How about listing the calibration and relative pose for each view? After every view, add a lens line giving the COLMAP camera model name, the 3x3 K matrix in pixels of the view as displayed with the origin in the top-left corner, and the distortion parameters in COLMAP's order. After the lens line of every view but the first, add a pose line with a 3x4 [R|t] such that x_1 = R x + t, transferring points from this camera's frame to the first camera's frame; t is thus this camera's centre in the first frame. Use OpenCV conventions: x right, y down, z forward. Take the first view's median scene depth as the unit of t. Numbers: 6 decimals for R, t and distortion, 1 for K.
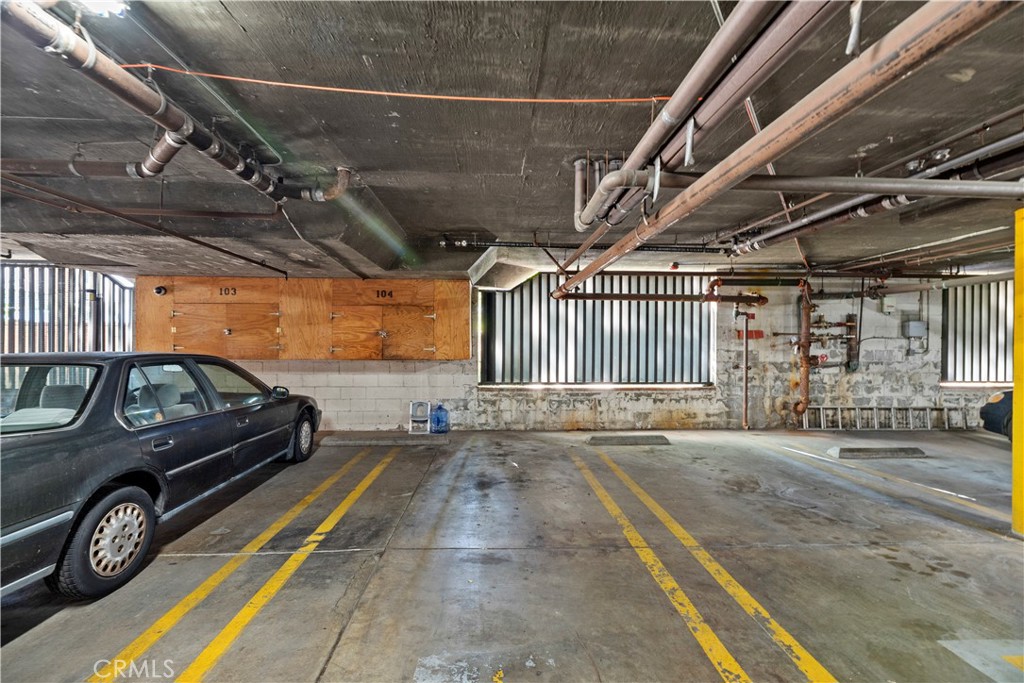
lens RADIAL K [[438.0, 0, 509.9], [0, 438.0, 340.8], [0, 0, 1]] dist [-0.006658, 0.000621]
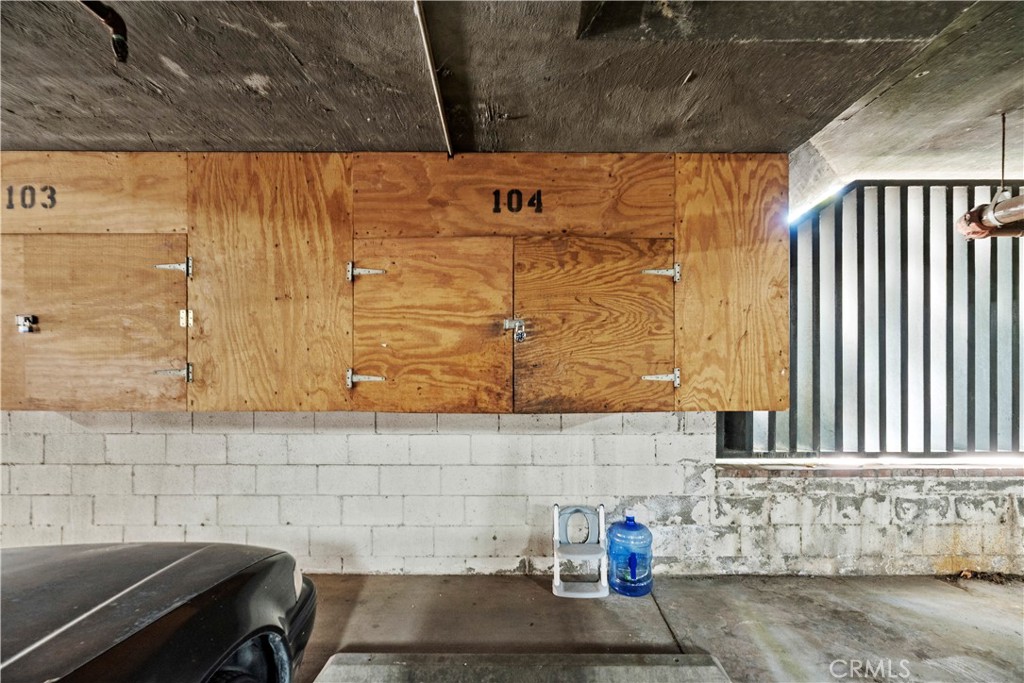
lens RADIAL K [[438.0, 0, 516.7], [0, 438.0, 347.9], [0, 0, 1]] dist [-0.006658, 0.000621]
pose [[0.998221, -0.003621, -0.059520, -0.232026], [0.003327, 0.999982, -0.005039, -0.000626], [0.059537, 0.004832, 0.998214, 0.595197]]
